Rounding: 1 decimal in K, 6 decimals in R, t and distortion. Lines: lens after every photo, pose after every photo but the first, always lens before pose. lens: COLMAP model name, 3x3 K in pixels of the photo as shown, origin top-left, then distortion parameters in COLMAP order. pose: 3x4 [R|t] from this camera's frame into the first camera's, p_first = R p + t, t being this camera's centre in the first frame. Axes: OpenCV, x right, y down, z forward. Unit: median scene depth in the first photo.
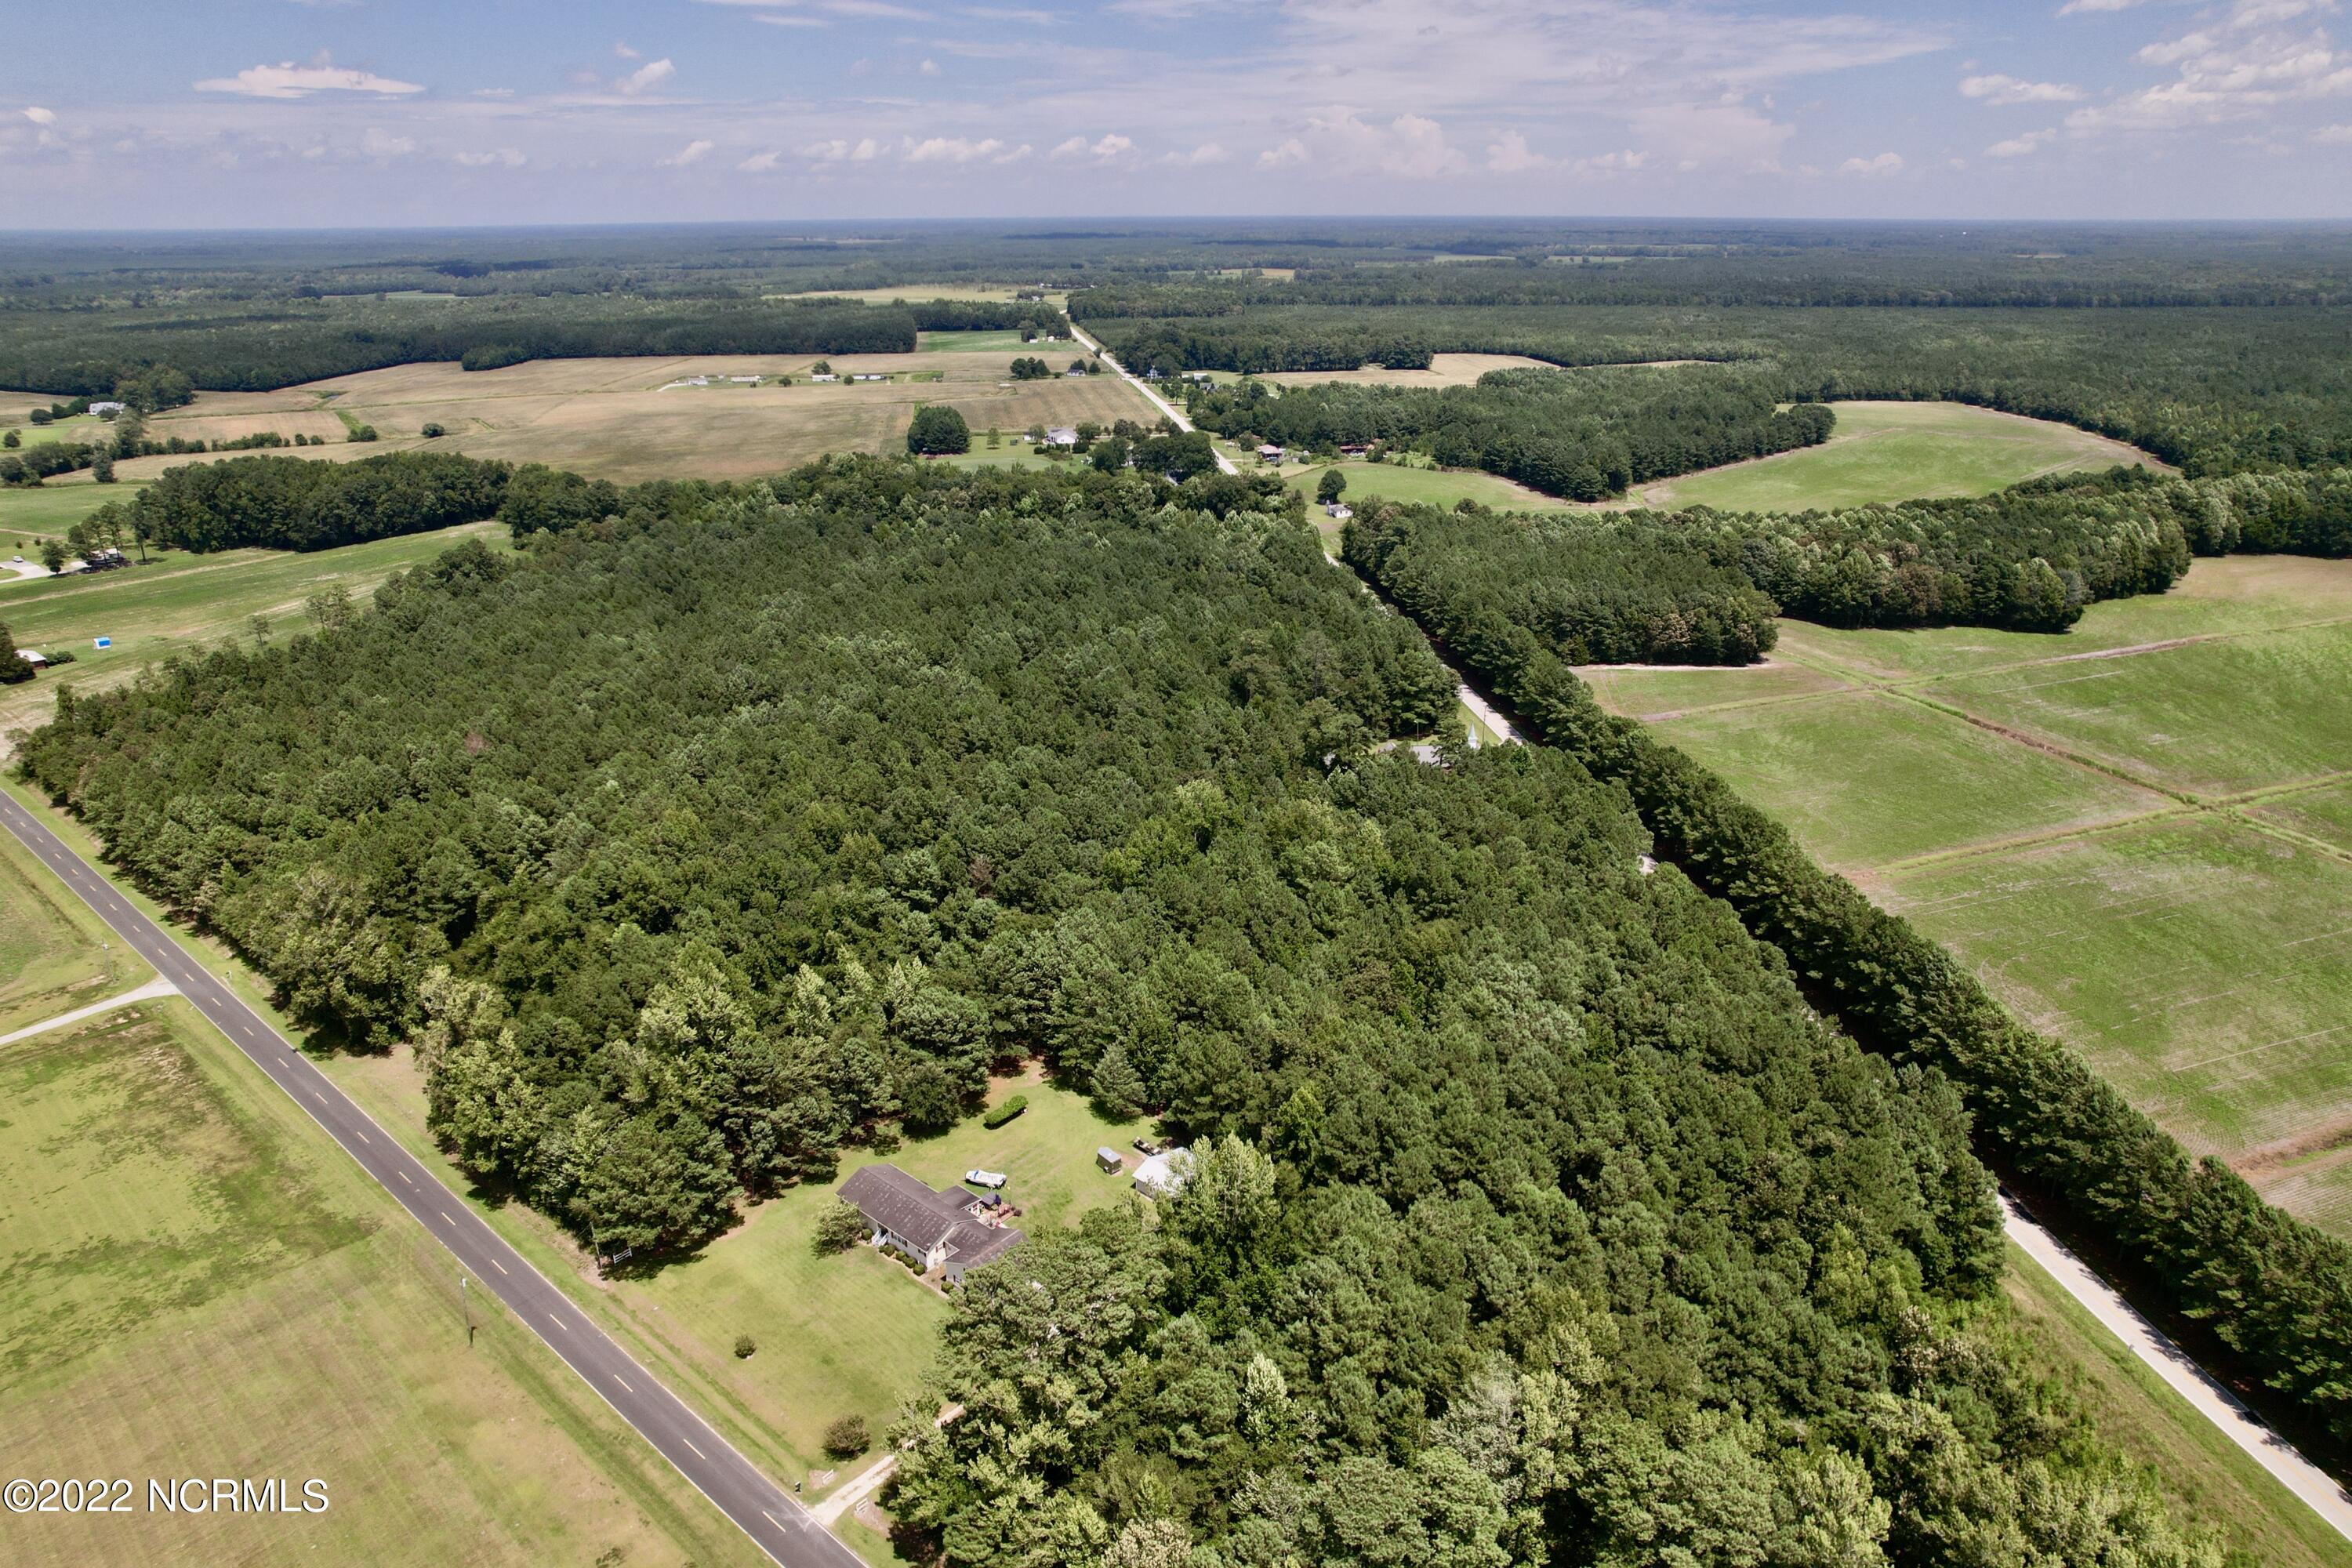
lens RADIAL K [[1523.6, 0, 1176.0], [0, 1523.6, 784.0], [0, 0, 1]] dist [-0.080254, 0.068445]
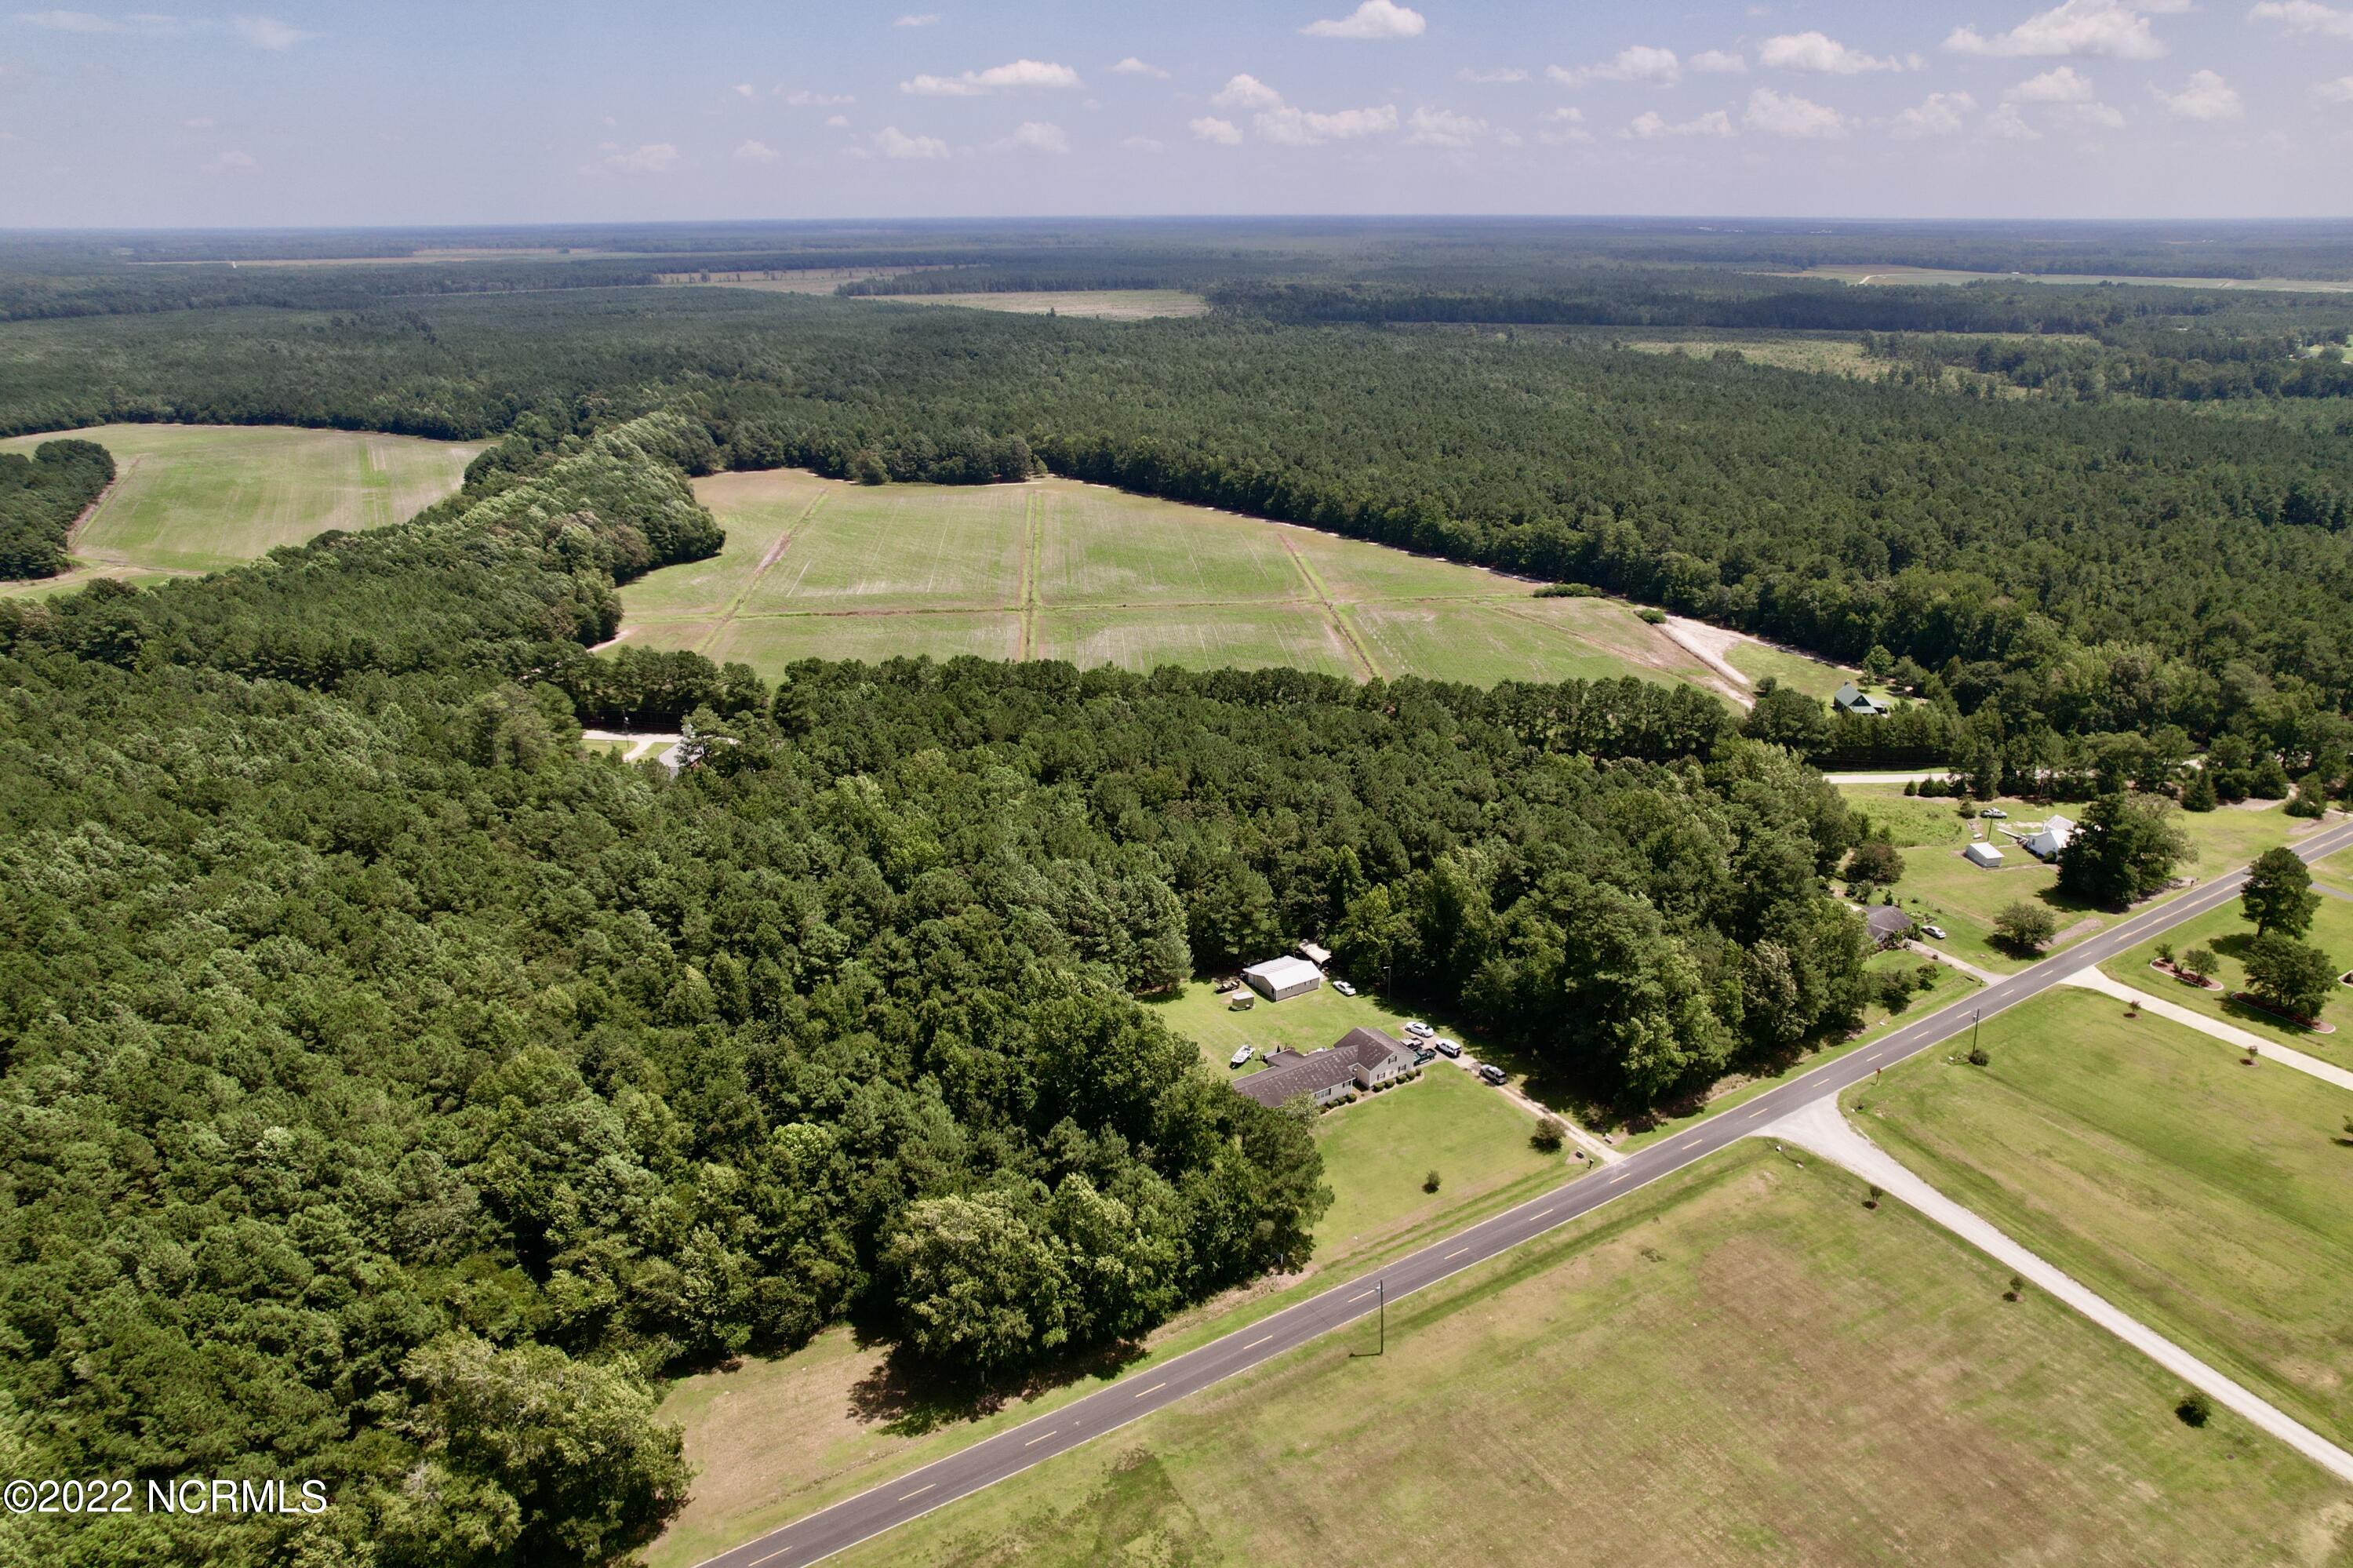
lens RADIAL K [[1524.3, 0, 1176.5], [0, 1524.3, 784.0], [0, 0, 1]] dist [-0.080254, 0.068445]
pose [[0.285428, -0.337039, 0.897182, -0.298174], [0.342012, 0.910309, 0.233163, -0.057025], [-0.895298, 0.240296, 0.375099, 0.153059]]
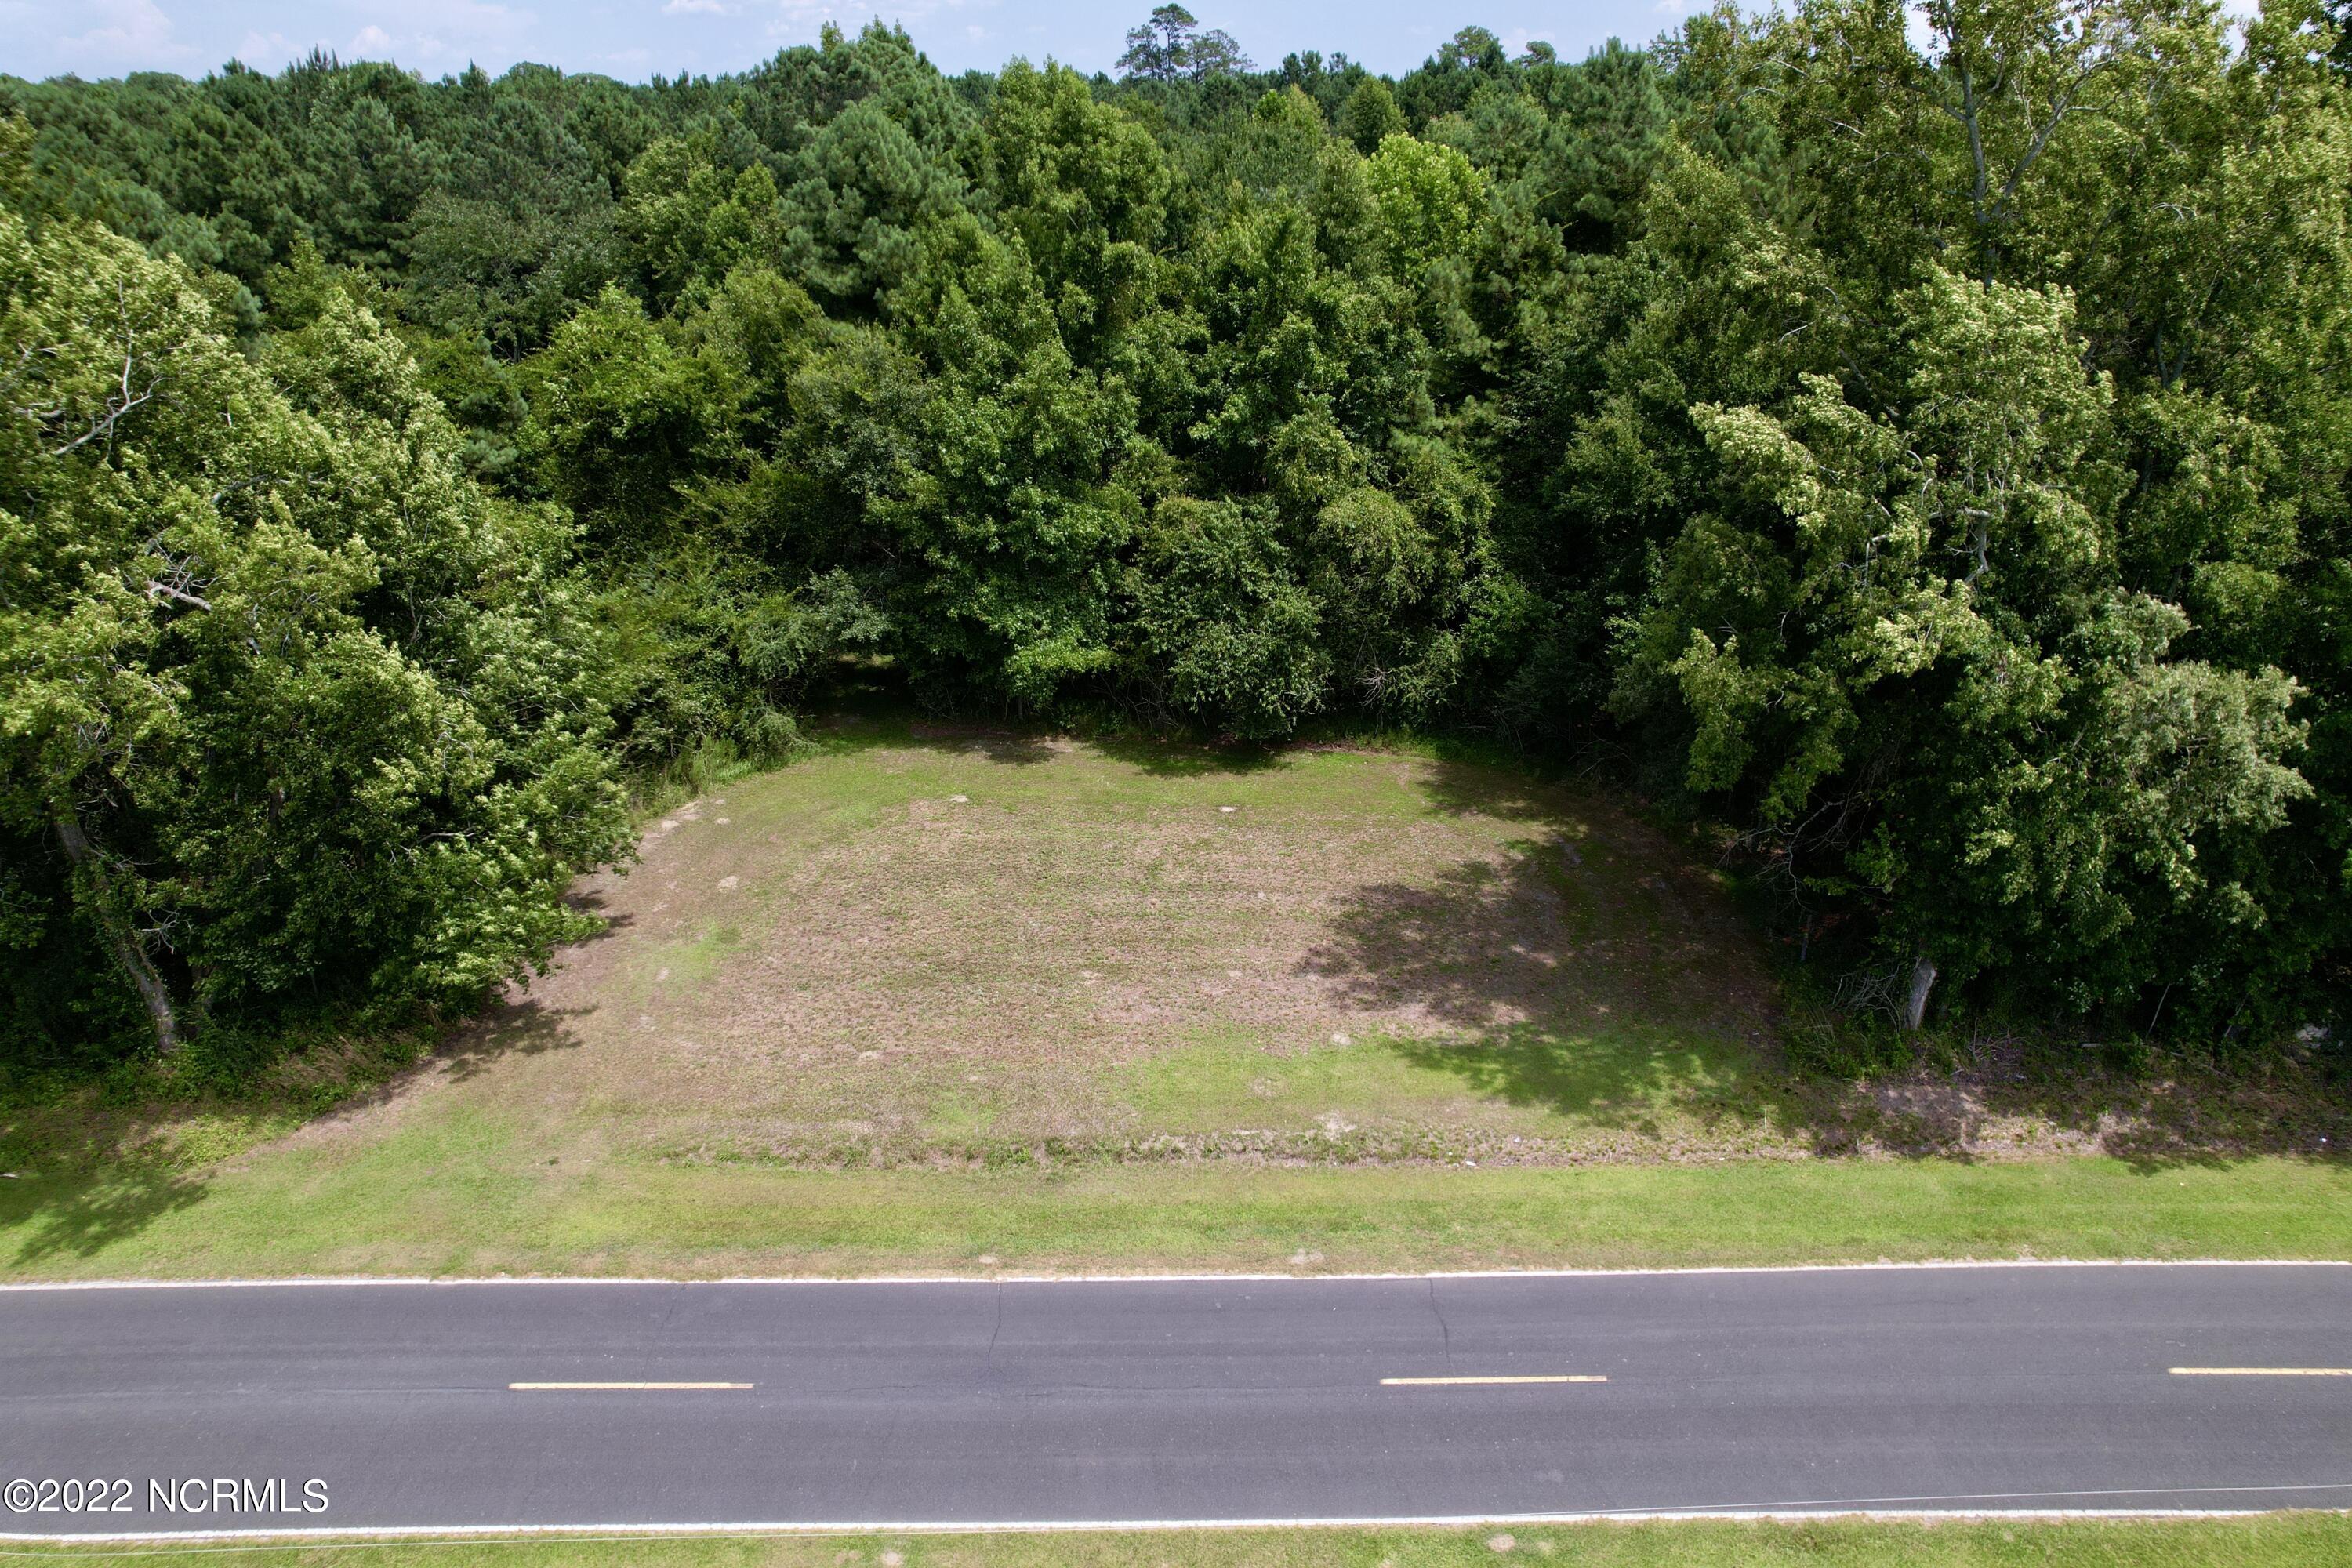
lens RADIAL K [[1494.2, 0, 1176.0], [0, 1494.2, 784.0], [0, 0, 1]] dist [-0.078268, 0.064479]
pose [[0.739869, -0.290193, 0.606945, -0.179780], [0.236588, 0.956789, 0.169059, 0.045453], [-0.629778, 0.018515, 0.776554, 0.262079]]
